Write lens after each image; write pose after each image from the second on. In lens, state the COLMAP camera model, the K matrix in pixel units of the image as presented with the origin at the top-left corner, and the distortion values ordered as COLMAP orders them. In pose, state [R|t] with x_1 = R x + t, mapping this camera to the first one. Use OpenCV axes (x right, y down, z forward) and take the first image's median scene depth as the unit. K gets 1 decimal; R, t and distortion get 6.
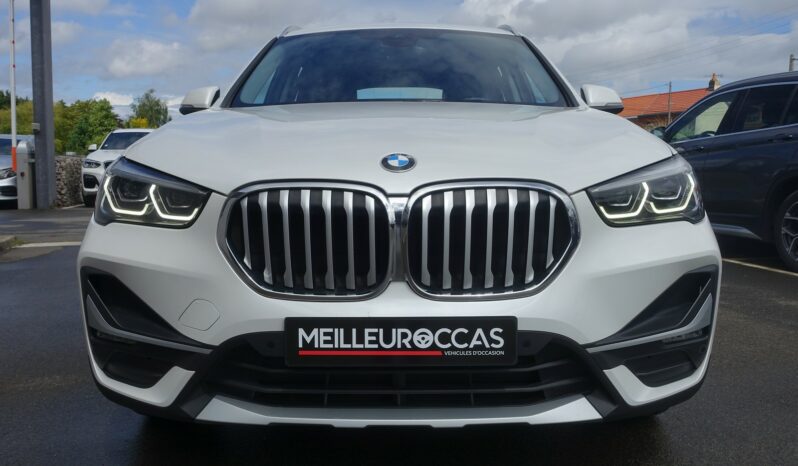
lens RADIAL K [[686.5, 0, 399.8], [0, 686.5, 229.3], [0, 0, 1]] dist [-0.020959, -0.001047]
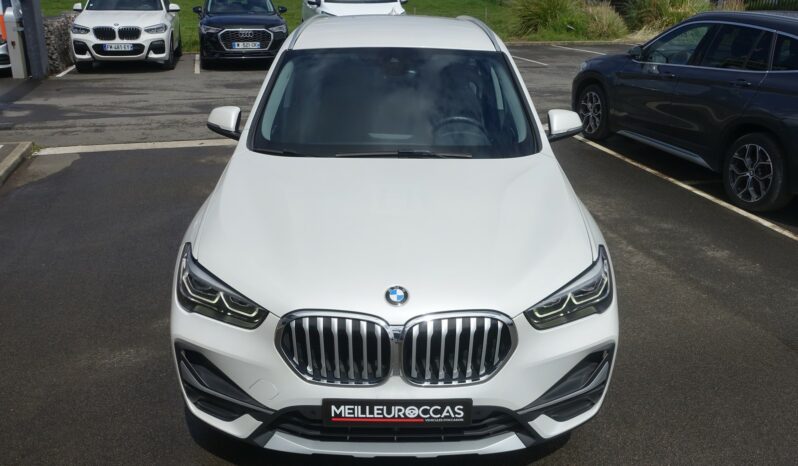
lens RADIAL K [[686.5, 0, 399.5], [0, 686.5, 233.8], [0, 0, 1]] dist [-0.020959, -0.001047]
pose [[0.999787, 0.007436, 0.019241, -0.026160], [-0.012153, 0.966029, 0.258146, -0.613218], [-0.016668, -0.258325, 0.965914, -0.386159]]
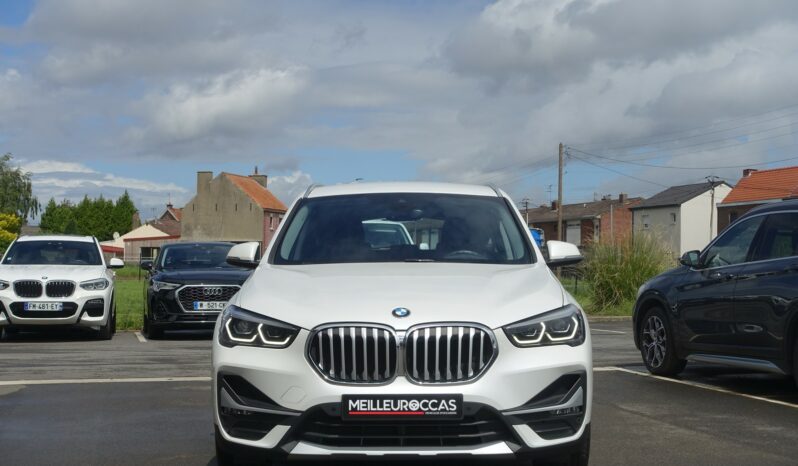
lens RADIAL K [[1138.0, 0, 398.1], [0, 1138.0, 226.0], [0, 0, 1]] dist [-0.028295, 0.000000]
pose [[0.999977, -0.001049, -0.006672, 0.010797], [0.000132, 0.990717, -0.135938, 0.091804], [0.006752, 0.135934, 0.990695, -2.149552]]
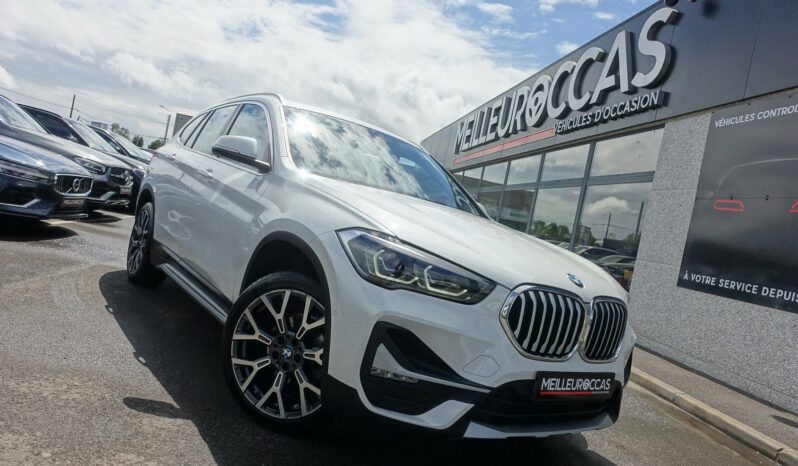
lens RADIAL K [[546.1, 0, 399.0], [0, 546.1, 232.4], [0, 0, 1]] dist [-0.012631, -0.005782]
pose [[0.777062, 0.172985, 0.605186, -1.229025], [-0.157574, 0.984339, -0.079035, -0.040448], [-0.609380, -0.033947, 0.792151, 0.182679]]
